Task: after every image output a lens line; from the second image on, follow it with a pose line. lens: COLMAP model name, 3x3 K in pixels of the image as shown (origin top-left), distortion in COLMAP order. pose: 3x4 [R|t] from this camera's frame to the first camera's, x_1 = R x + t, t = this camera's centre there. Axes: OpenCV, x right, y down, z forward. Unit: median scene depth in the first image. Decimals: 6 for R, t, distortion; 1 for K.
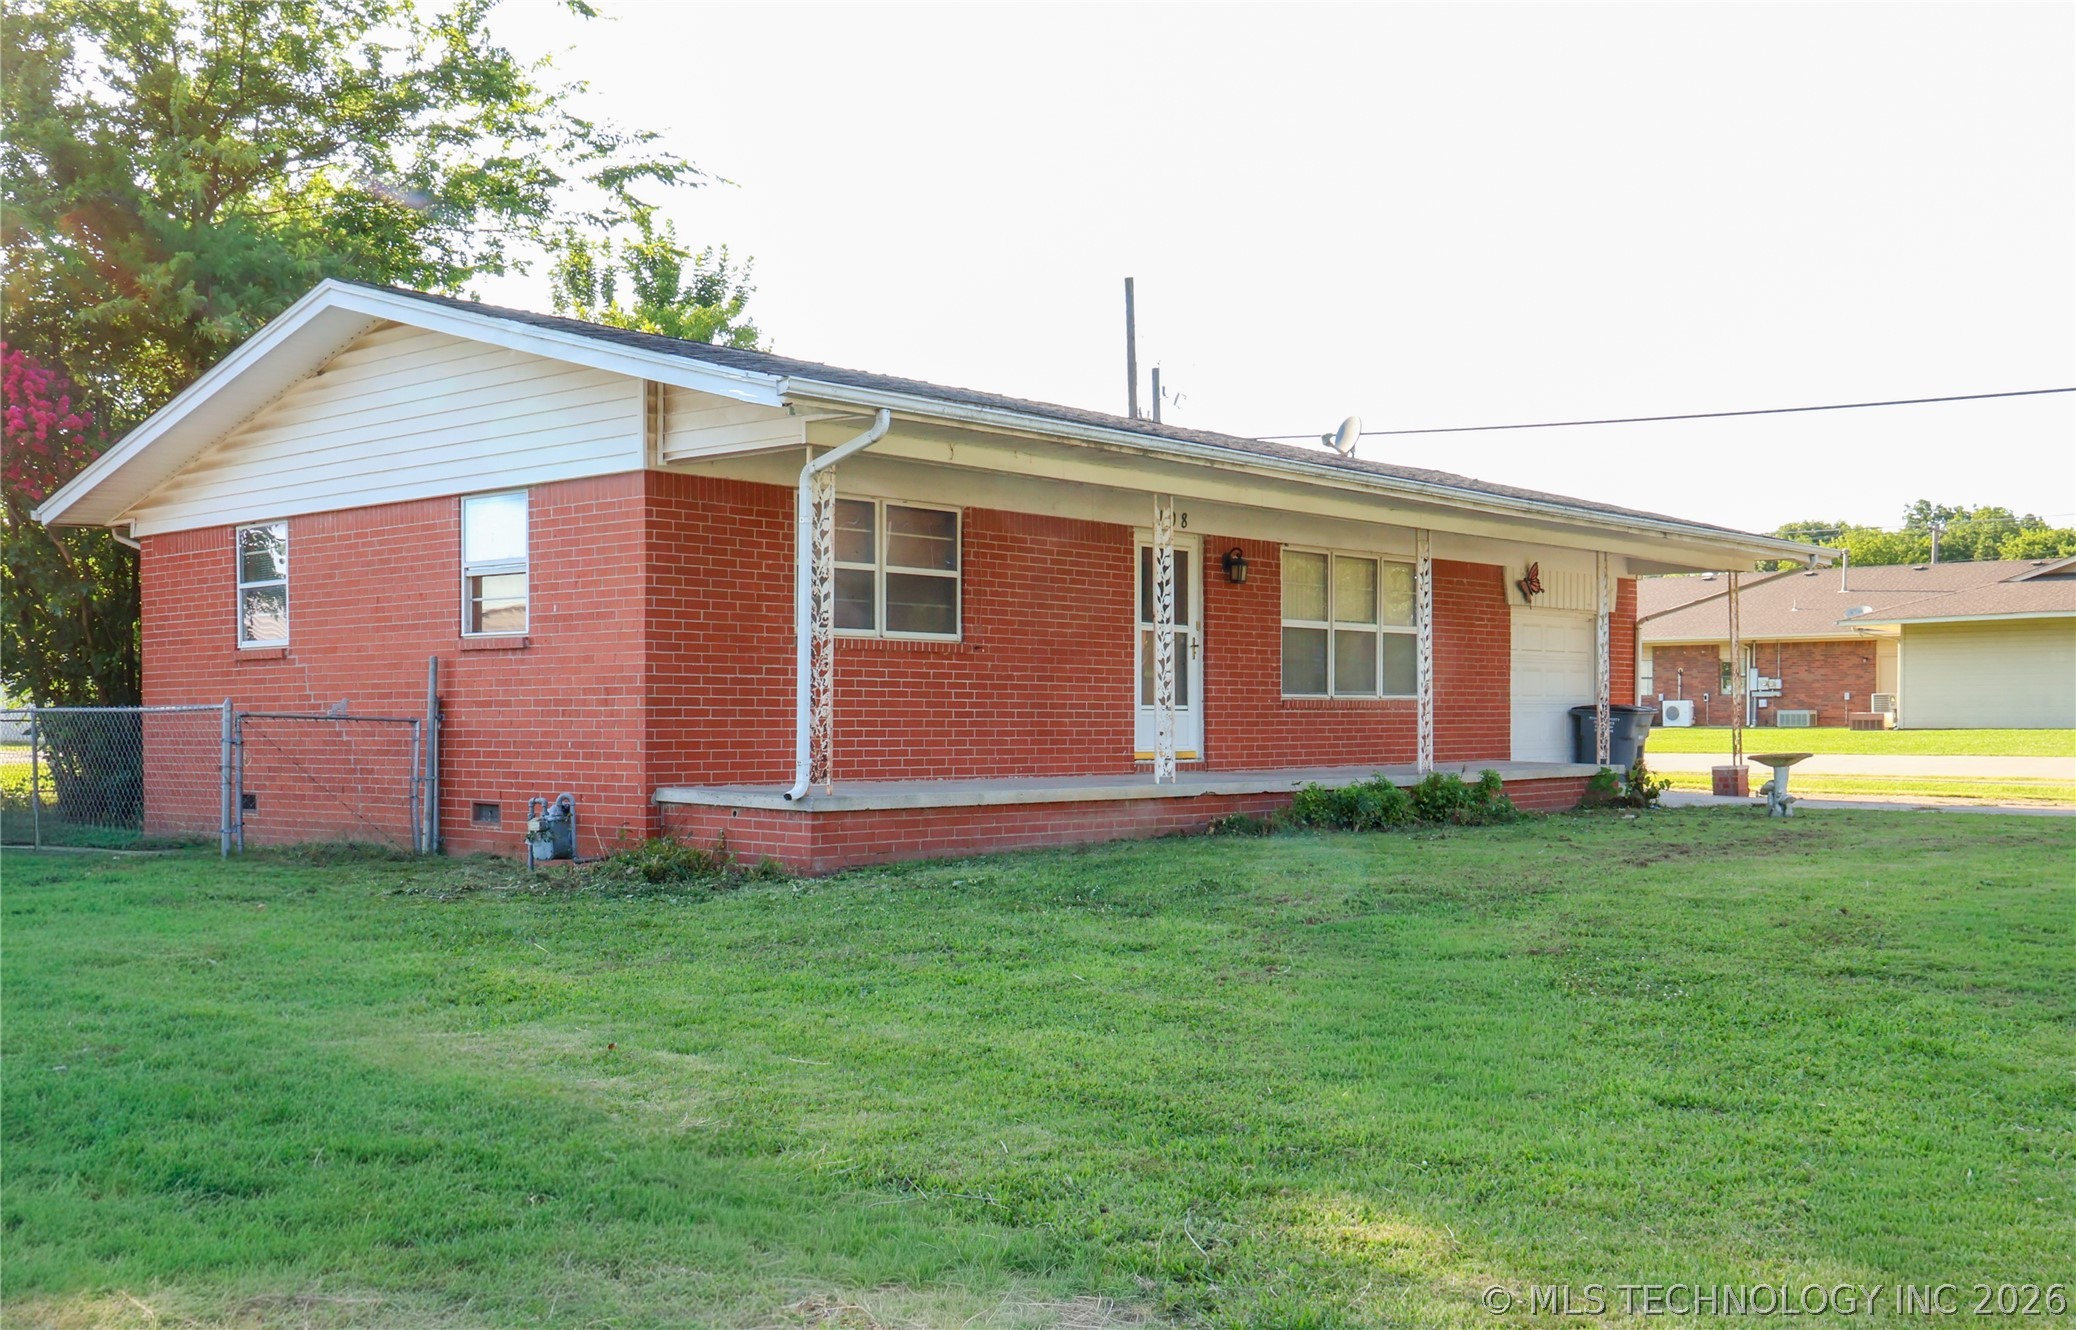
lens RADIAL K [[2074.2, 0, 1039.0], [0, 2074.2, 675.0], [0, 0, 1]] dist [-0.010012, 0.000000]
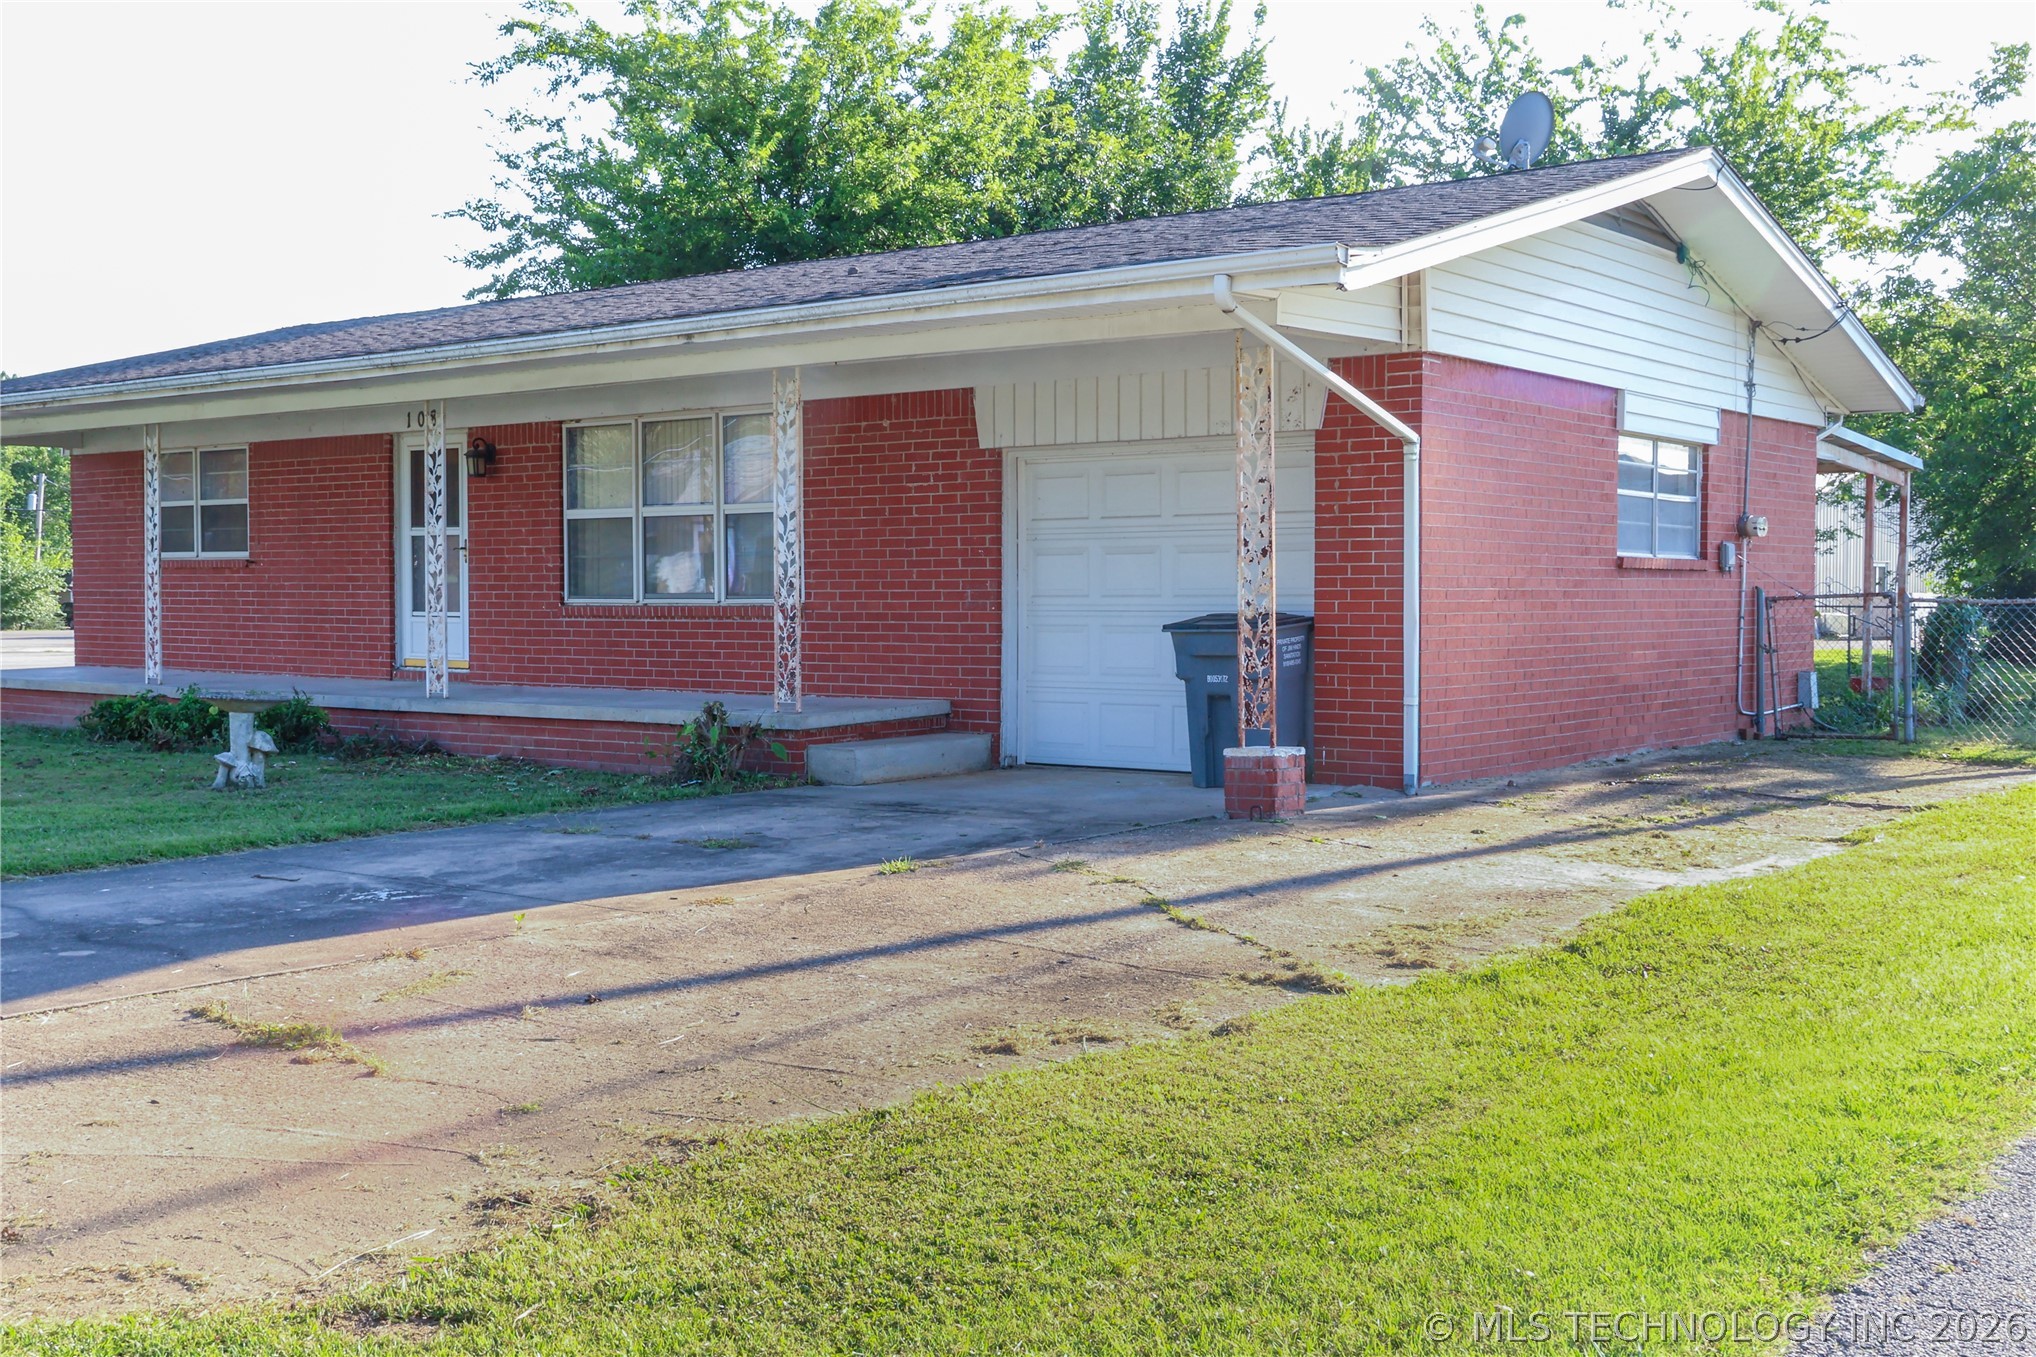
lens RADIAL K [[2207.4, 0, 1019.3], [0, 2207.4, 673.4], [0, 0, 1]] dist [-0.021439, 0.000000]
pose [[0.041207, 0.039412, -0.998373, 1.085607], [0.021243, 0.998961, 0.040312, 0.007609], [0.998925, -0.022870, 0.040327, 1.216488]]
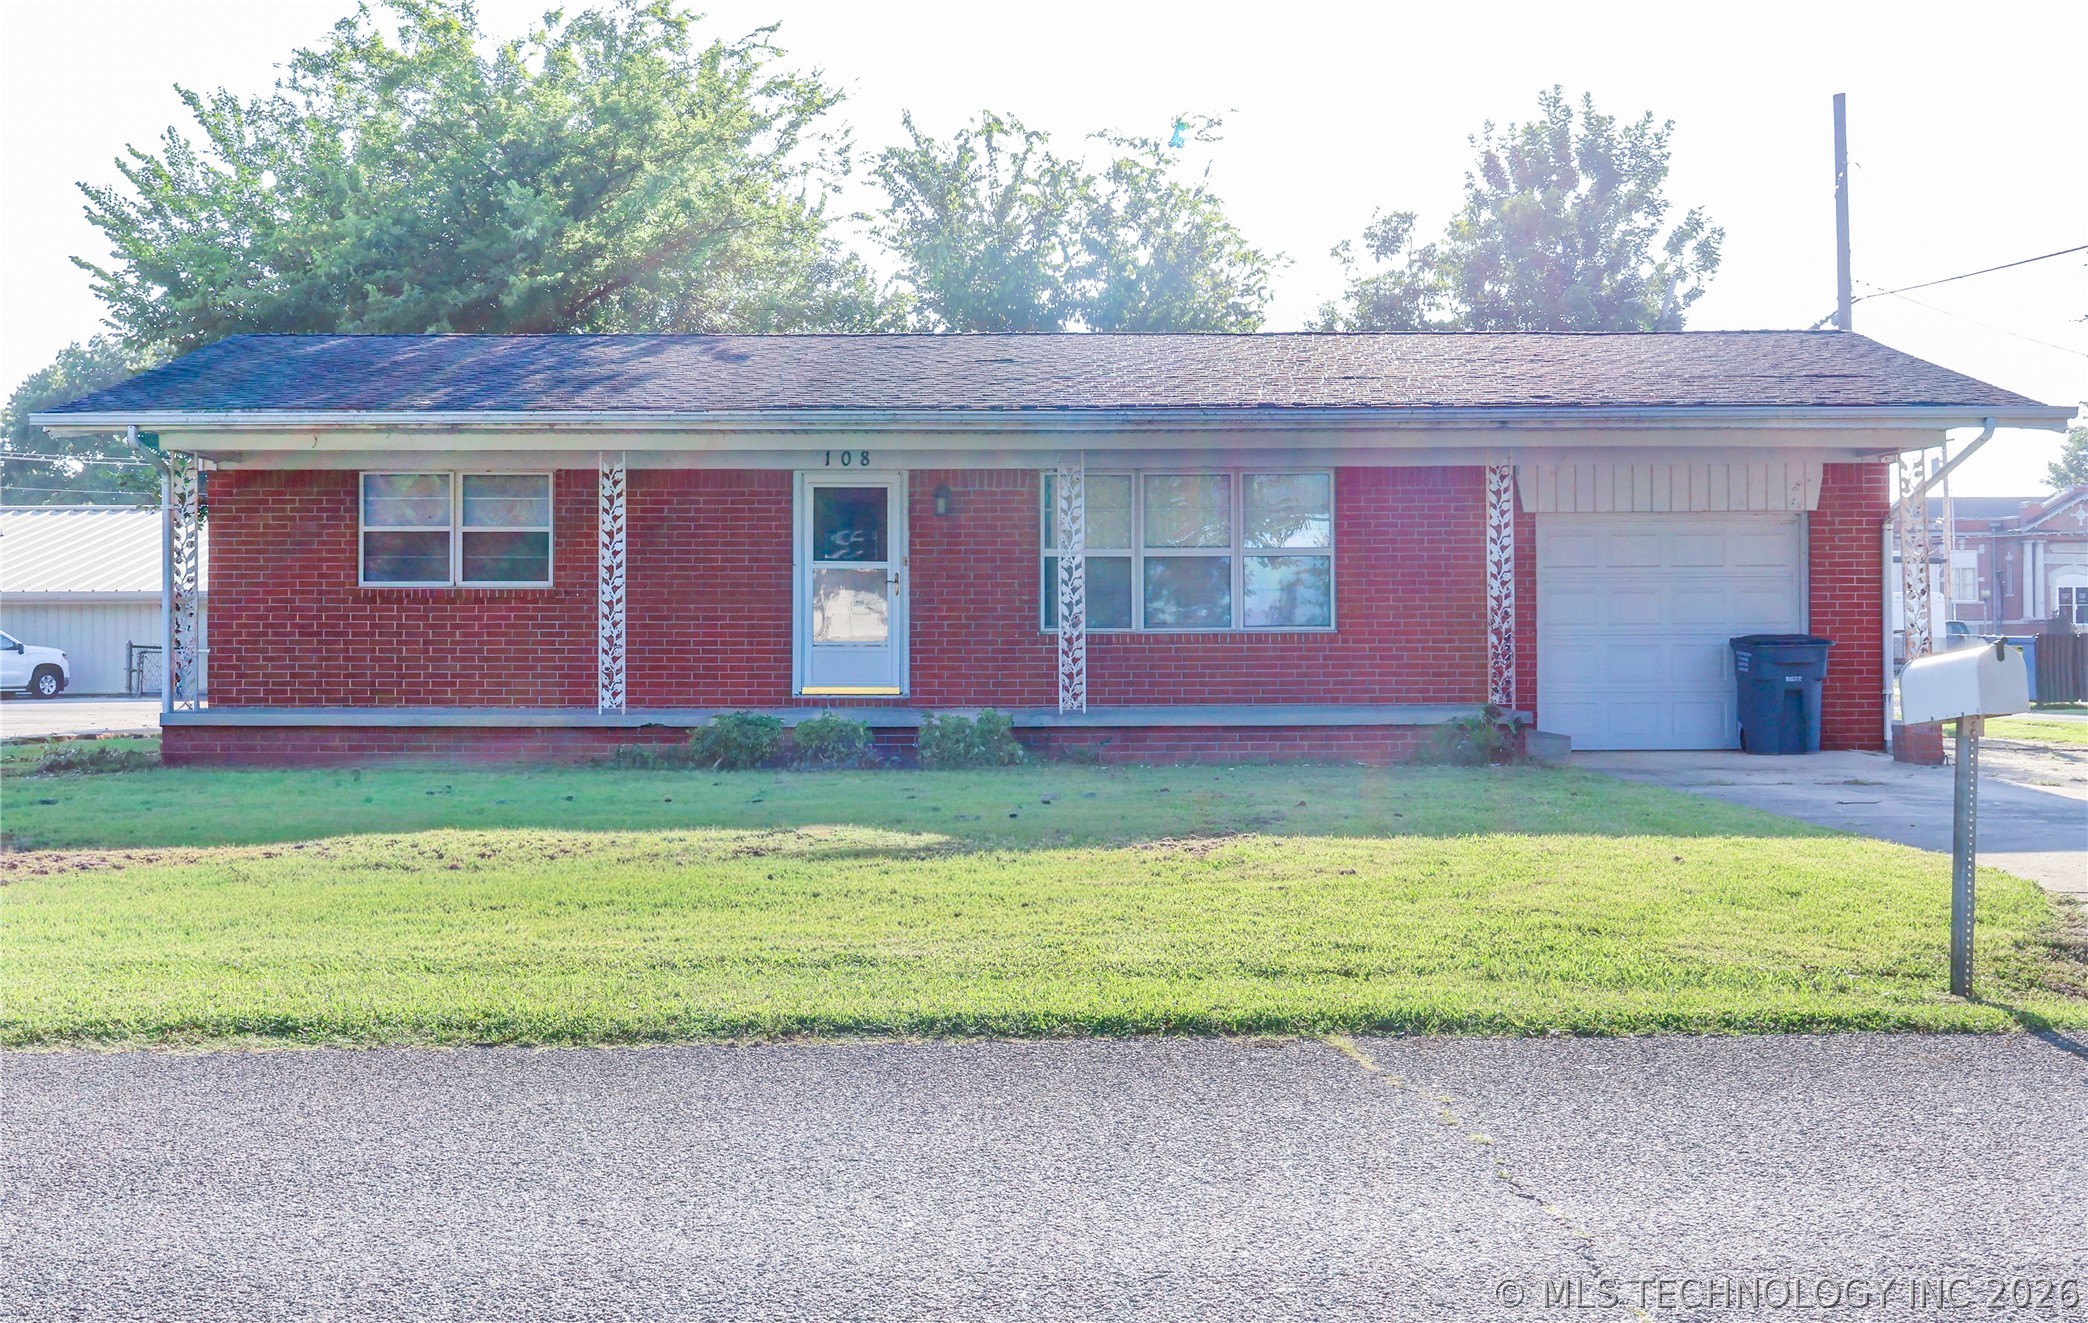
lens RADIAL K [[2451.7, 0, 1044.2], [0, 2451.7, 658.4], [0, 0, 1]] dist [0.026495, 0.000000]
pose [[0.660014, 0.001131, -0.751252, 1.012515], [0.017257, 0.999712, 0.016666, 0.004391], [0.751055, -0.023965, 0.659805, 0.272453]]
